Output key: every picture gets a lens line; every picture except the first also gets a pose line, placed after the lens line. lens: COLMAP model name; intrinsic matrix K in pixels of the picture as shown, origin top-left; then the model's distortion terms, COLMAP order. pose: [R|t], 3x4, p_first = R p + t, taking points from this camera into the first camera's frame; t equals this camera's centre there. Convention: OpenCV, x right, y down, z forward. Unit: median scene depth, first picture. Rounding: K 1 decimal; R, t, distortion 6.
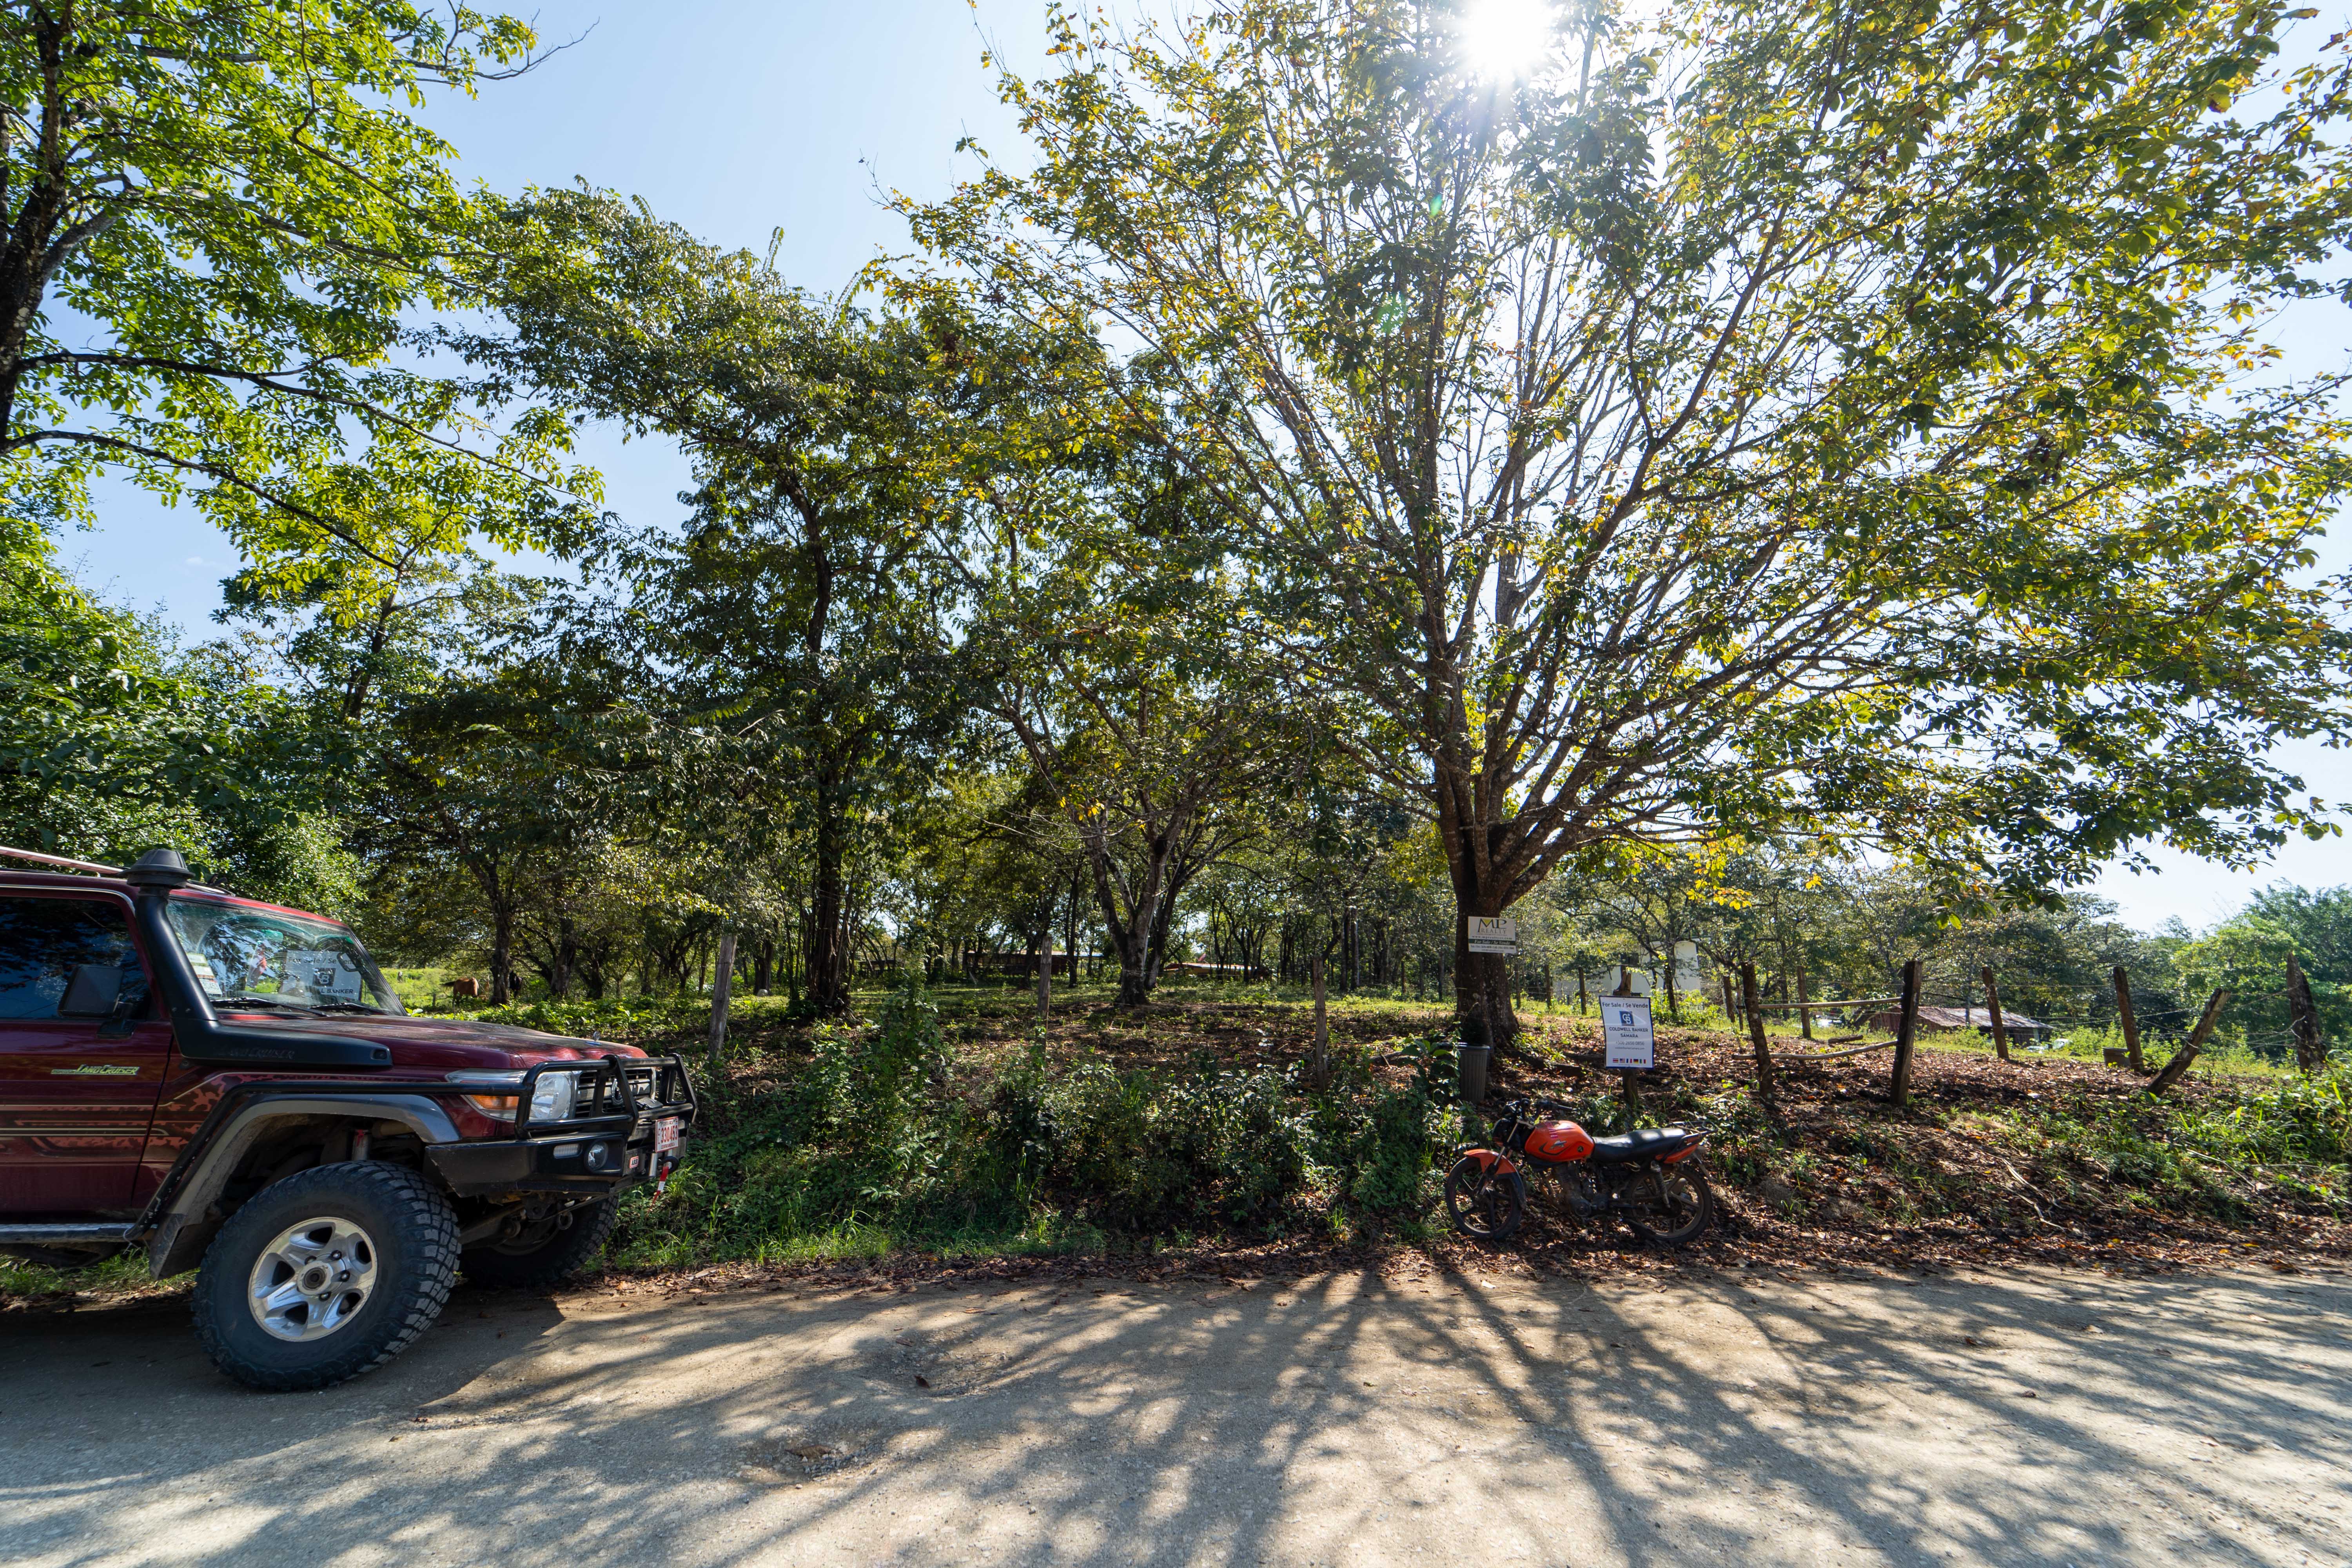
lens RADIAL K [[967.1, 0, 1179.4], [0, 967.1, 784.0], [0, 0, 1]] dist [0.004060, -0.003905]
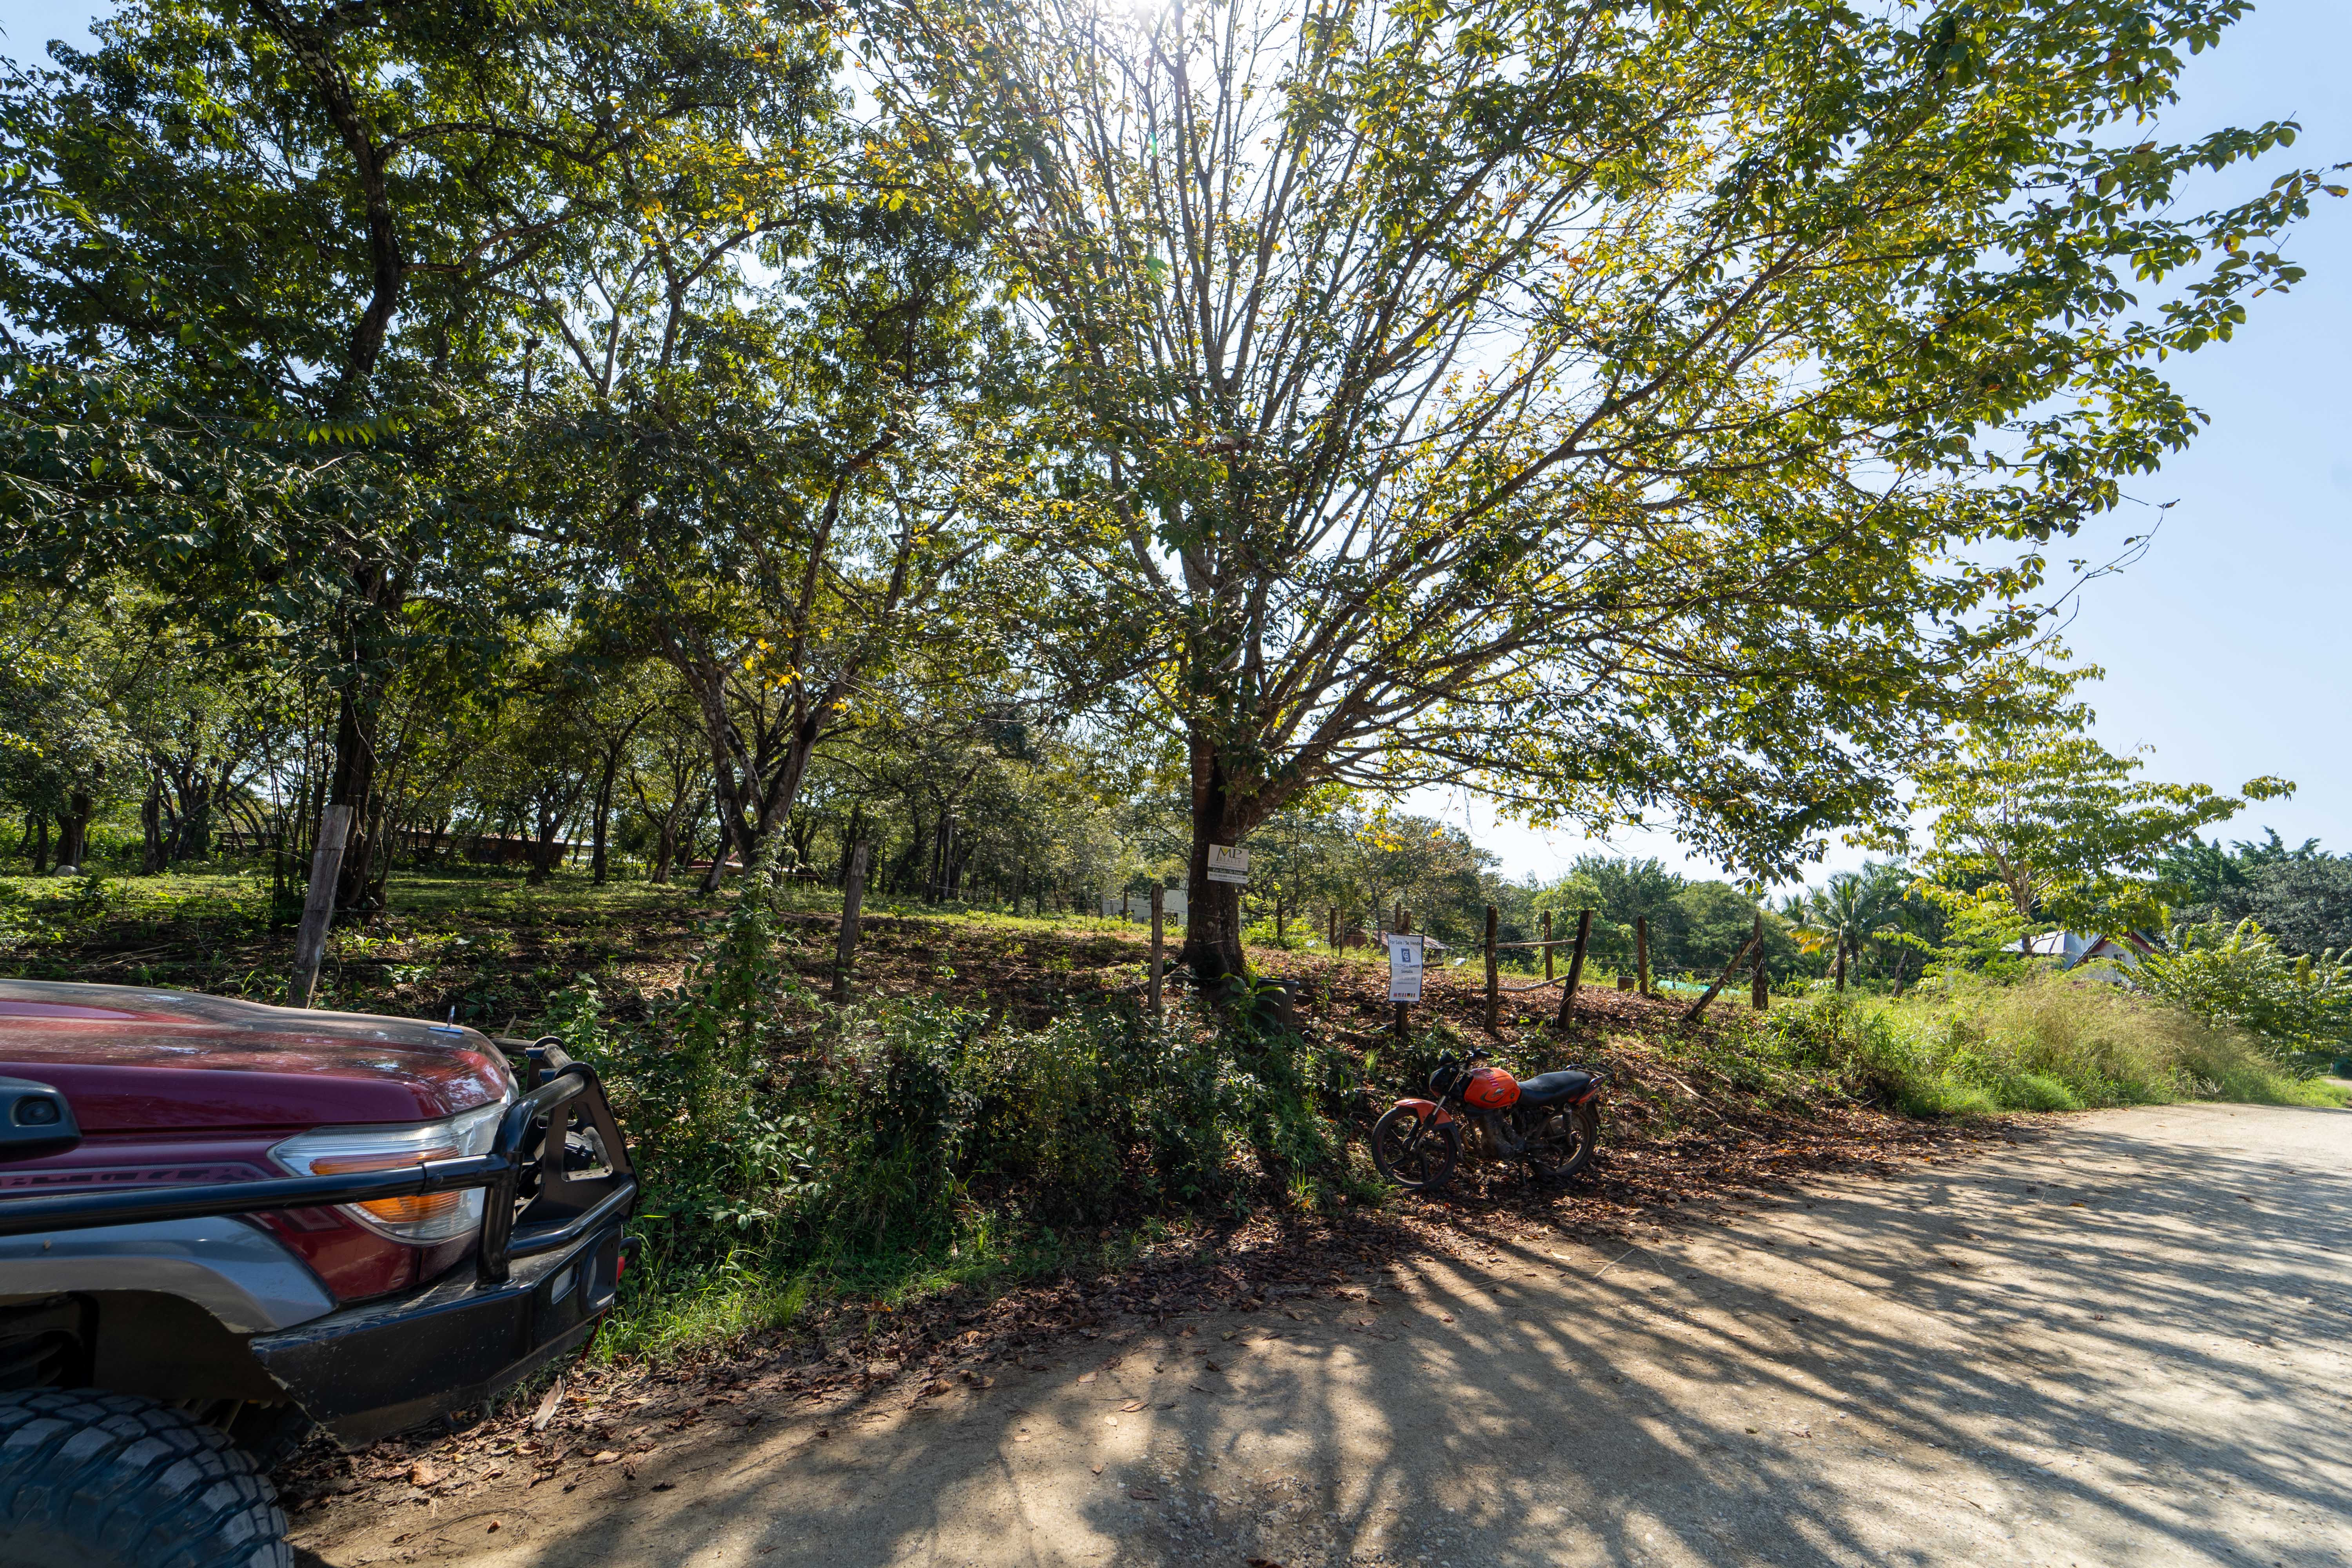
lens RADIAL K [[967.1, 0, 1173.7], [0, 967.1, 785.1], [0, 0, 1]] dist [0.004060, -0.003905]
pose [[0.878037, 0.094923, 0.469086, -0.195623], [-0.138700, 0.988541, 0.059580, 0.023495], [-0.458055, -0.117376, 0.881141, 0.154415]]
